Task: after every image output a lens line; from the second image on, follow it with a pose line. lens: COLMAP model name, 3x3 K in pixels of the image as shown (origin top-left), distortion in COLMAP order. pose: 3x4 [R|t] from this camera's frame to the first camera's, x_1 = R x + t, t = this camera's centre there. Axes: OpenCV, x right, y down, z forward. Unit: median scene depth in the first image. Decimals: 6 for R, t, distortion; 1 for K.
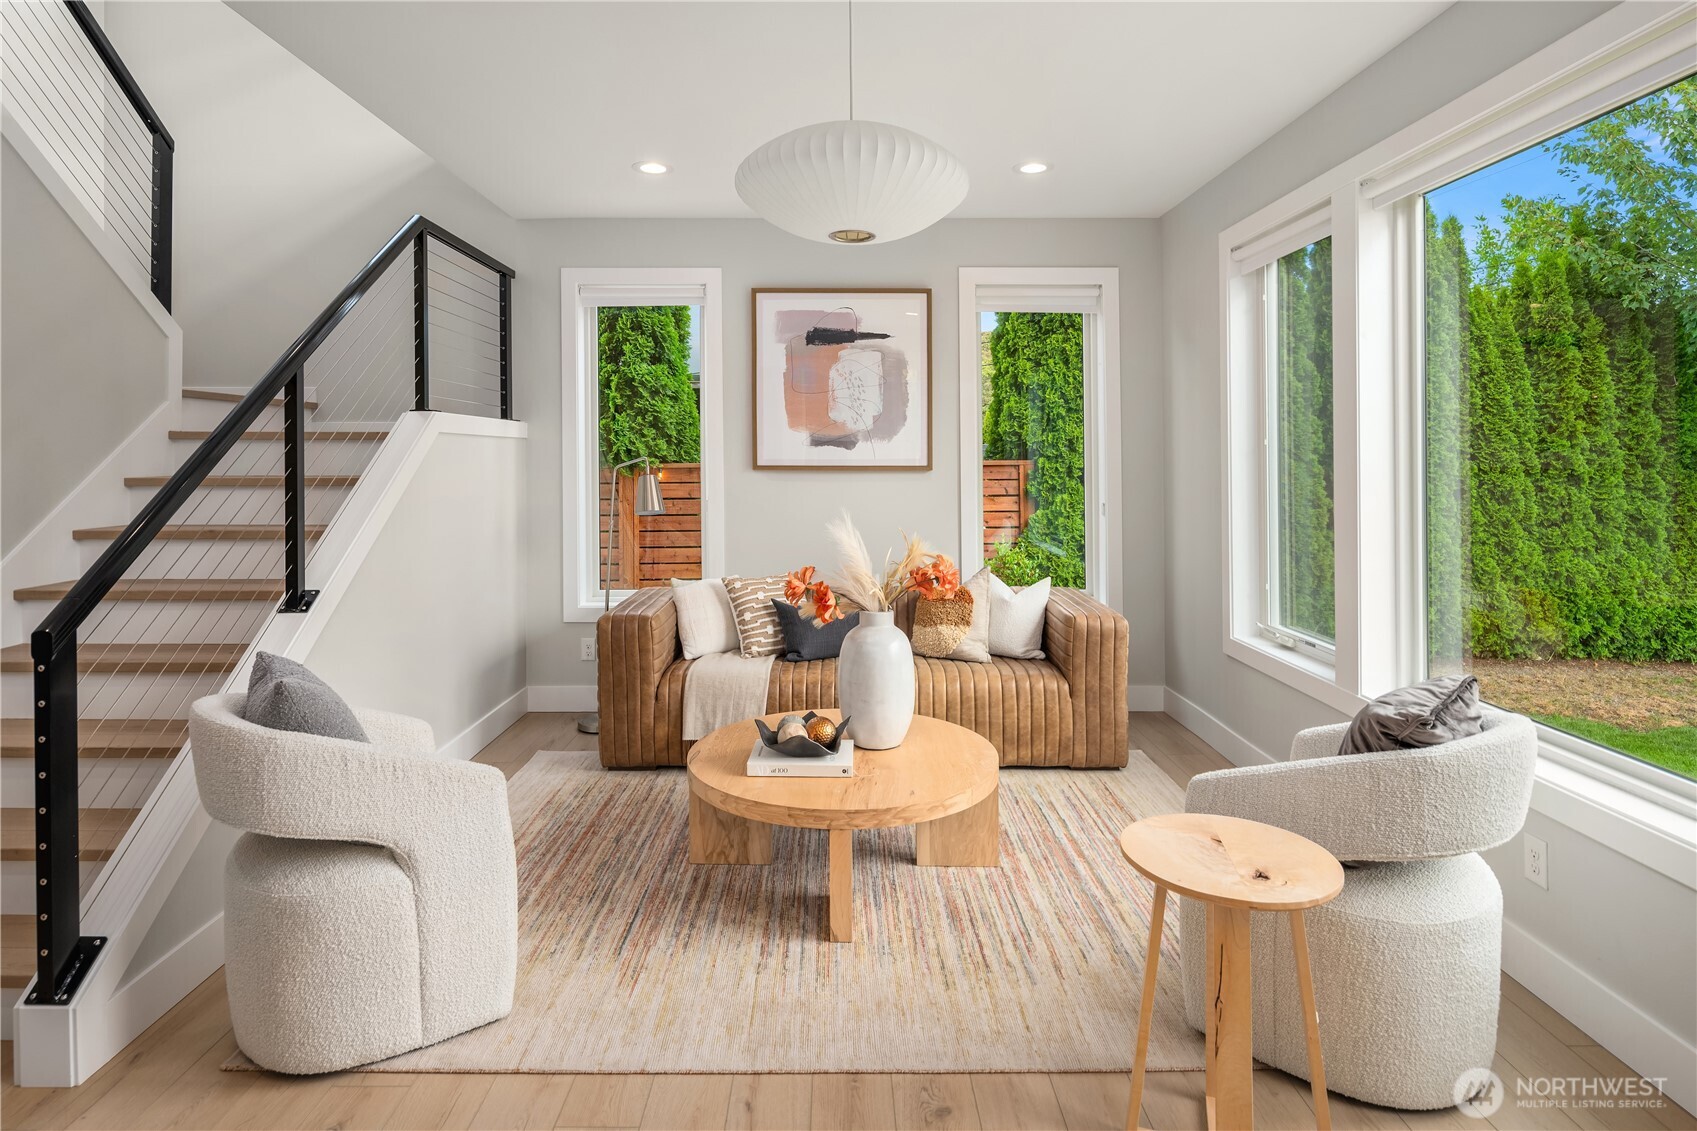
lens RADIAL K [[918.8, 0, 841.9], [0, 918.8, 465.7], [0, 0, 1]] dist [0.000367, -0.005520]
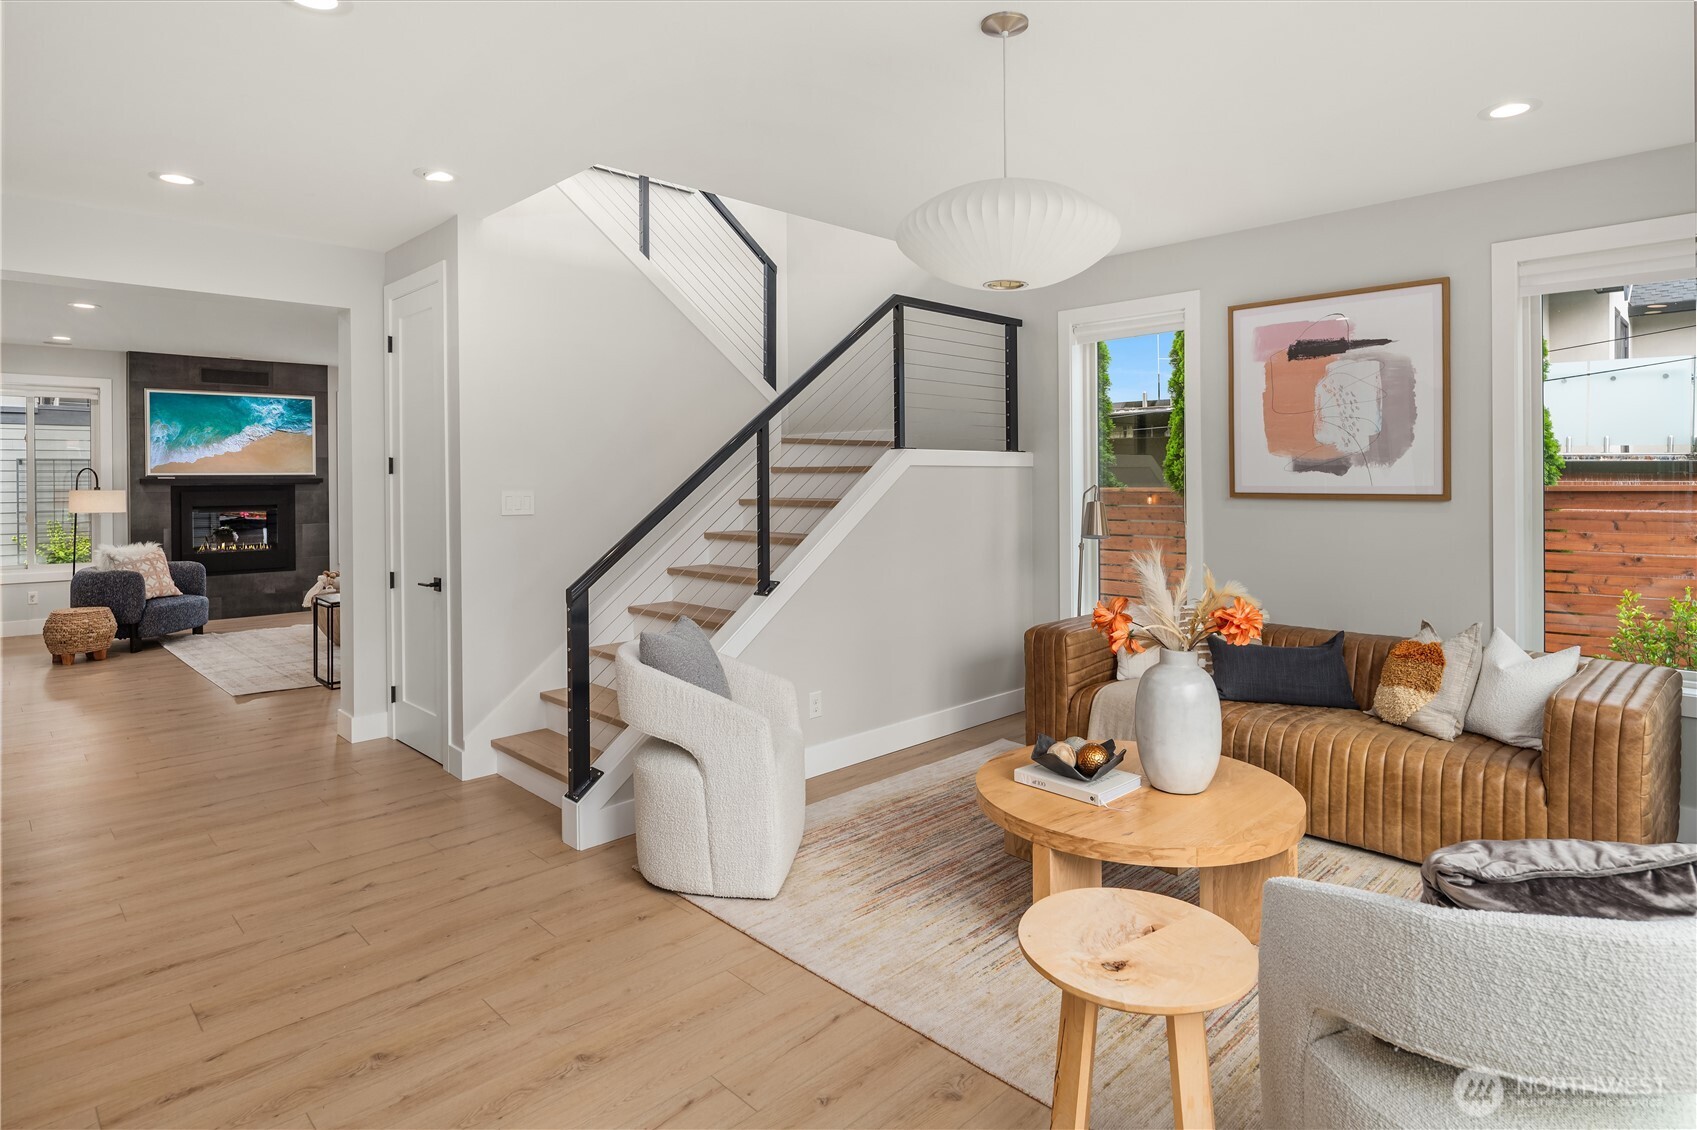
lens RADIAL K [[918.8, 0, 885.1], [0, 918.8, 498.0], [0, 0, 1]] dist [0.000367, -0.005520]
pose [[0.707338, 0.012891, -0.706758, 0.391566], [-0.001418, 0.999858, 0.016819, -0.011908], [0.706874, -0.010894, 0.707255, 0.086213]]
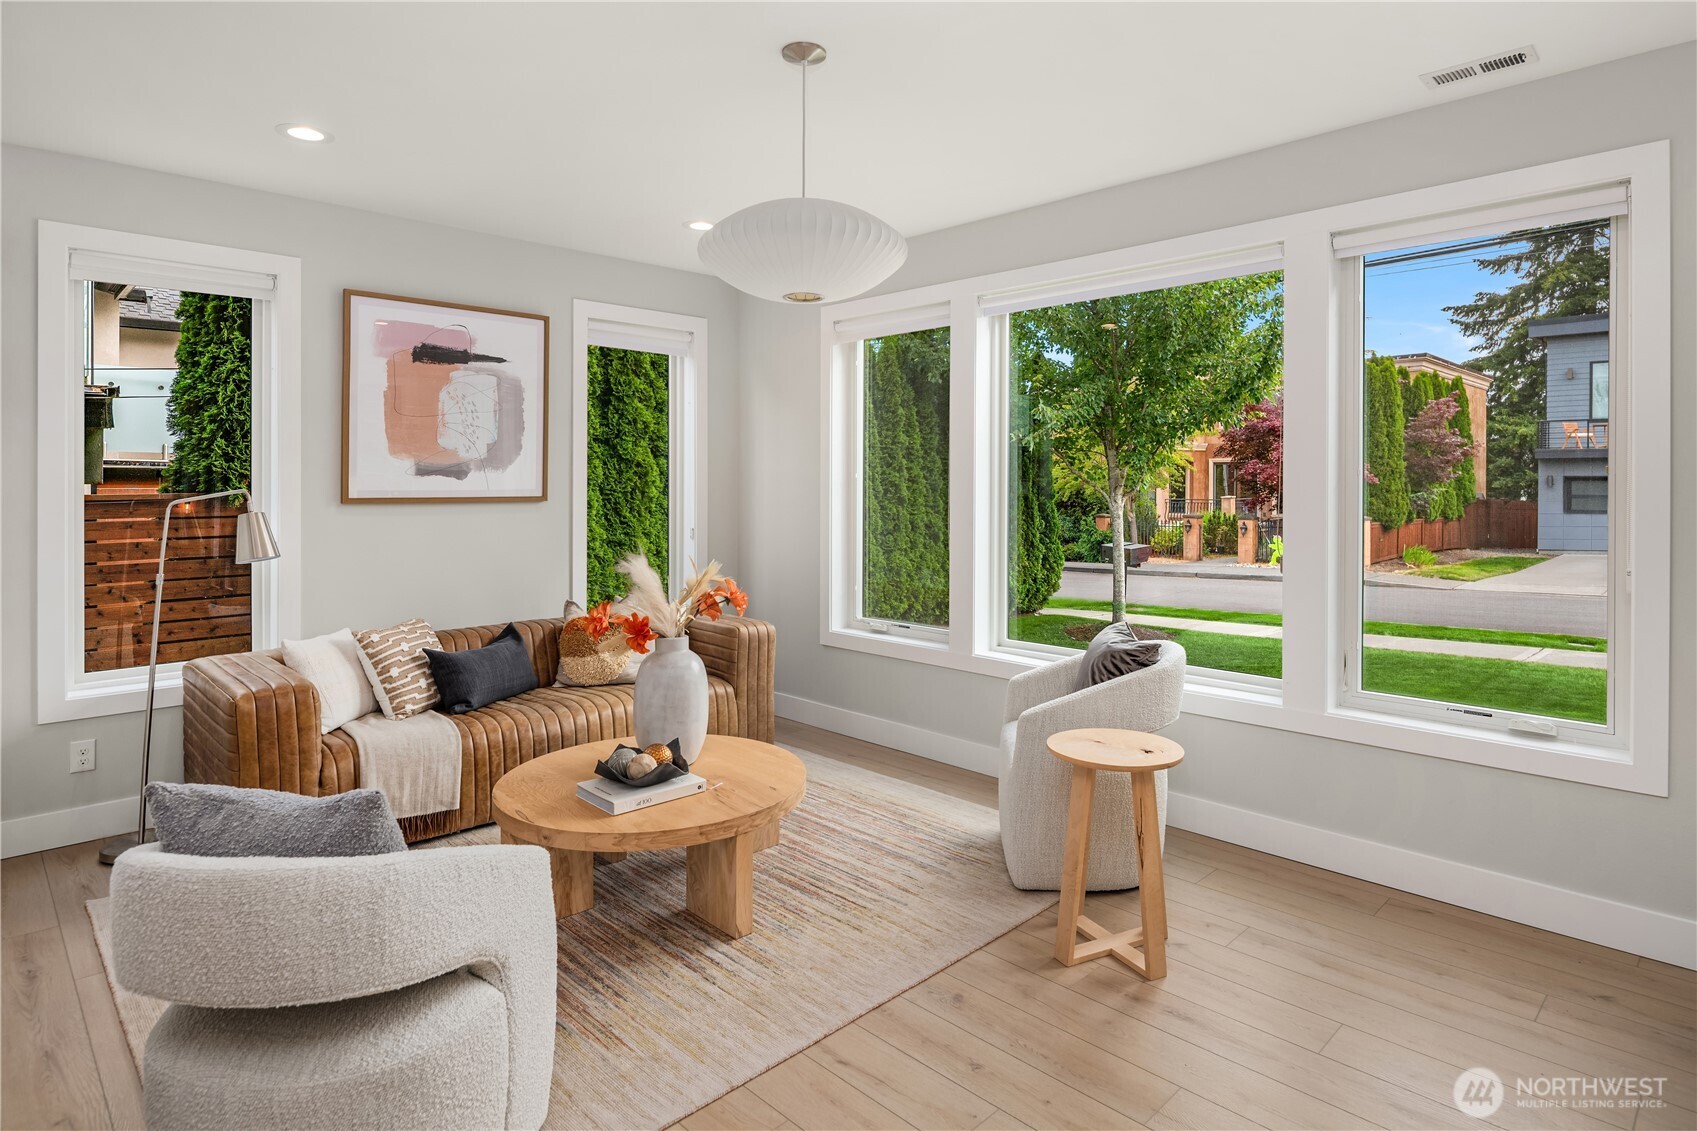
lens RADIAL K [[918.8, 0, 833.8], [0, 918.8, 502.9], [0, 0, 1]] dist [0.000367, -0.005520]
pose [[0.718110, -0.015415, 0.695759, -0.444502], [0.005805, 0.999853, 0.016161, -0.008524], [-0.695905, -0.007567, 0.718094, 0.095974]]
